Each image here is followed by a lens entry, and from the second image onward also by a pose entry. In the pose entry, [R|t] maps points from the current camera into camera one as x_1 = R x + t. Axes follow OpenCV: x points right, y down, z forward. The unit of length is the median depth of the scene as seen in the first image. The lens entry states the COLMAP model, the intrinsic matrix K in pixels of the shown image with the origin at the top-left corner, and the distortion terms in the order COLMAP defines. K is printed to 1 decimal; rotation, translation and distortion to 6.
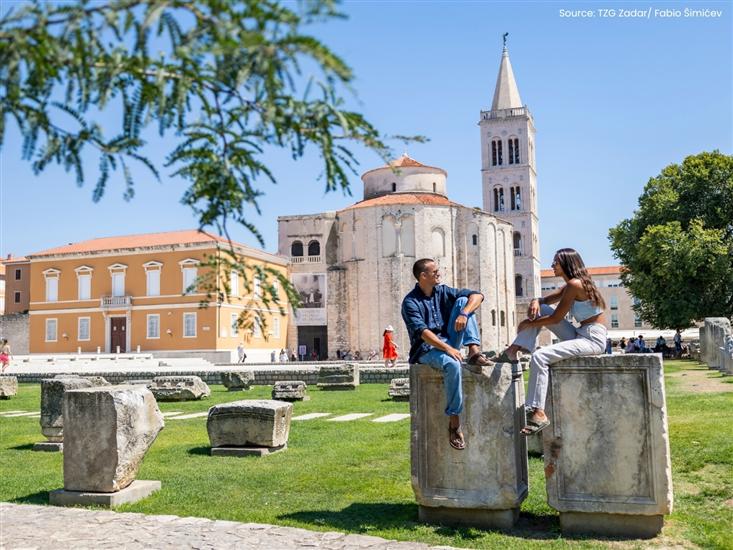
lens RADIAL K [[691.9, 0, 366.5], [0, 691.9, 275.0], [0, 0, 1]] dist [0.005379, 0.004545]
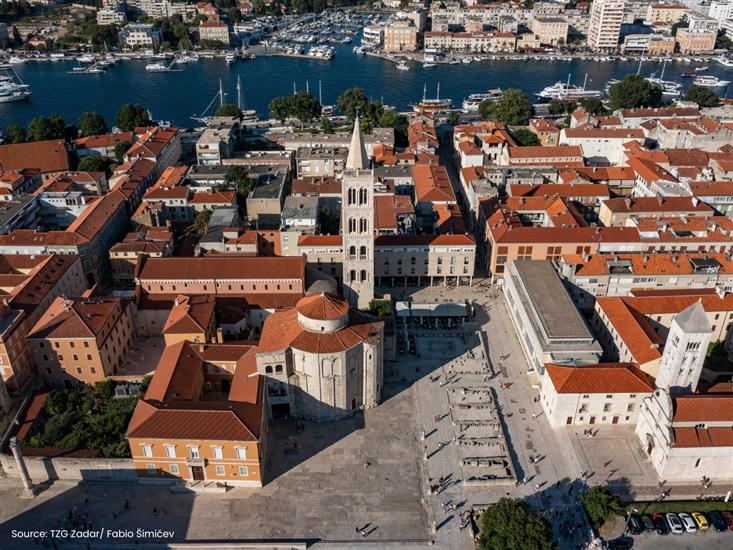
lens RADIAL K [[567.0, 0, 358.0], [0, 567.0, 254.8], [0, 0, 1]] dist [-0.000499, -0.000211]
pose [[0.939982, -0.135907, 0.312992, -0.296065], [-0.039680, 0.867499, 0.495853, -1.000593], [-0.338910, -0.478513, 0.810041, -0.085869]]
